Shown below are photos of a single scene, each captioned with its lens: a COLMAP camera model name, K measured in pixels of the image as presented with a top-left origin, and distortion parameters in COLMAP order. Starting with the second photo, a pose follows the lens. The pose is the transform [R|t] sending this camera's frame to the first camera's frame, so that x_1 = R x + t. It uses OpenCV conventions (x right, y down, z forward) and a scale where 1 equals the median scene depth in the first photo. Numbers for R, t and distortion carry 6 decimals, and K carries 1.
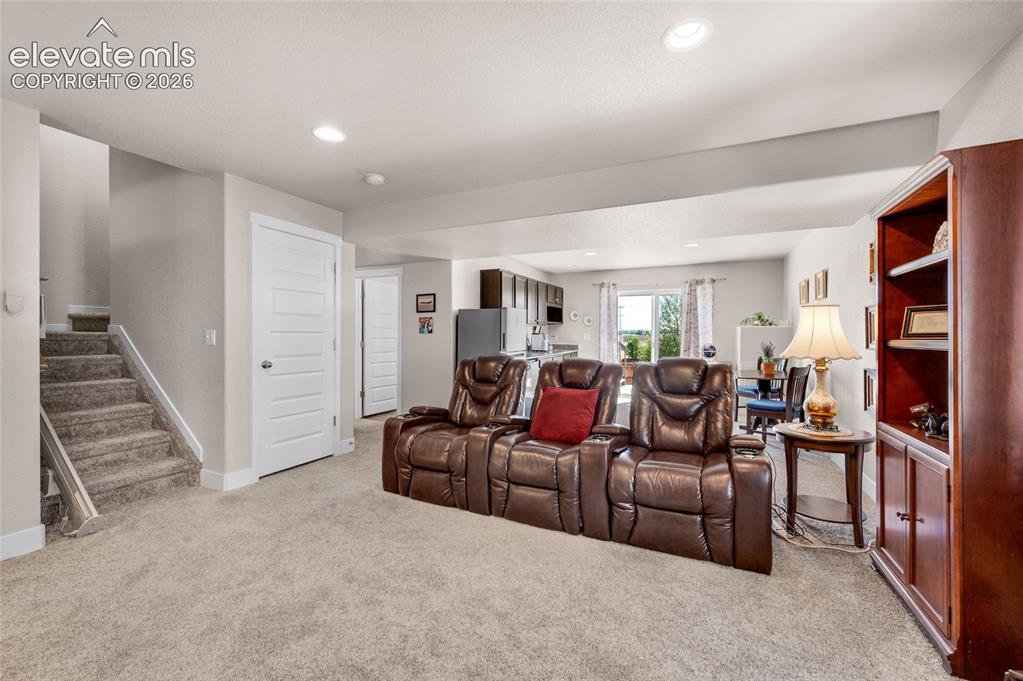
lens RADIAL K [[412.4, 0, 503.7], [0, 412.4, 336.6], [0, 0, 1]] dist [-0.004825, 0.000231]
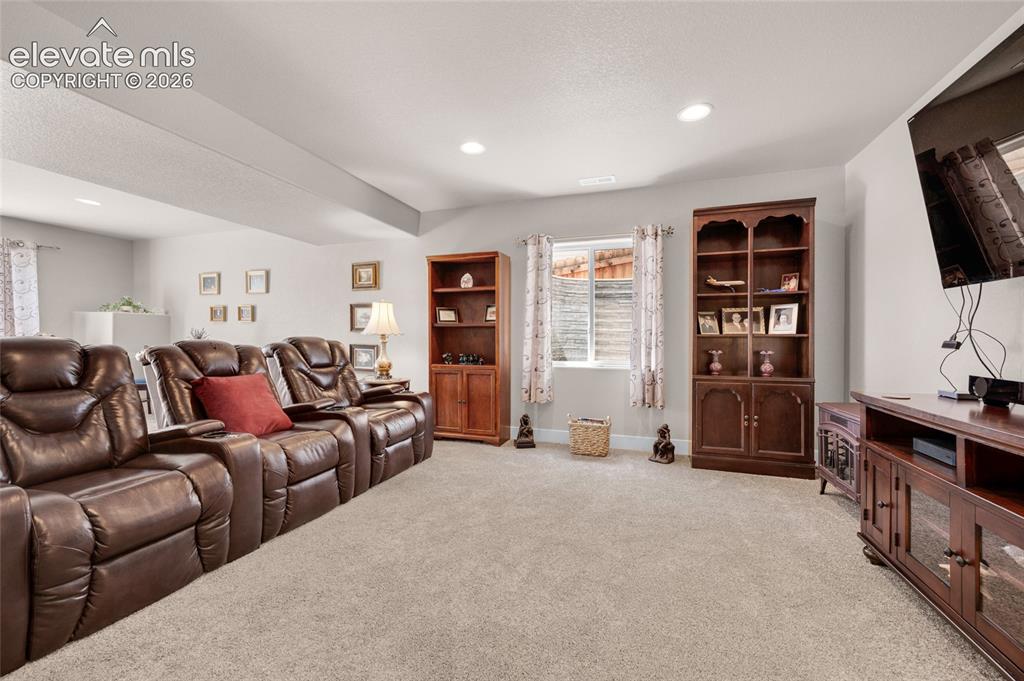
lens RADIAL K [[406.2, 0, 514.6], [0, 406.2, 336.2], [0, 0, 1]] dist [0.000975, 0.000091]
pose [[-0.120706, 0.005295, 0.992674, -0.309199], [-0.005496, 0.999967, -0.006002, 0.022873], [-0.992673, -0.006180, -0.120673, 0.241885]]
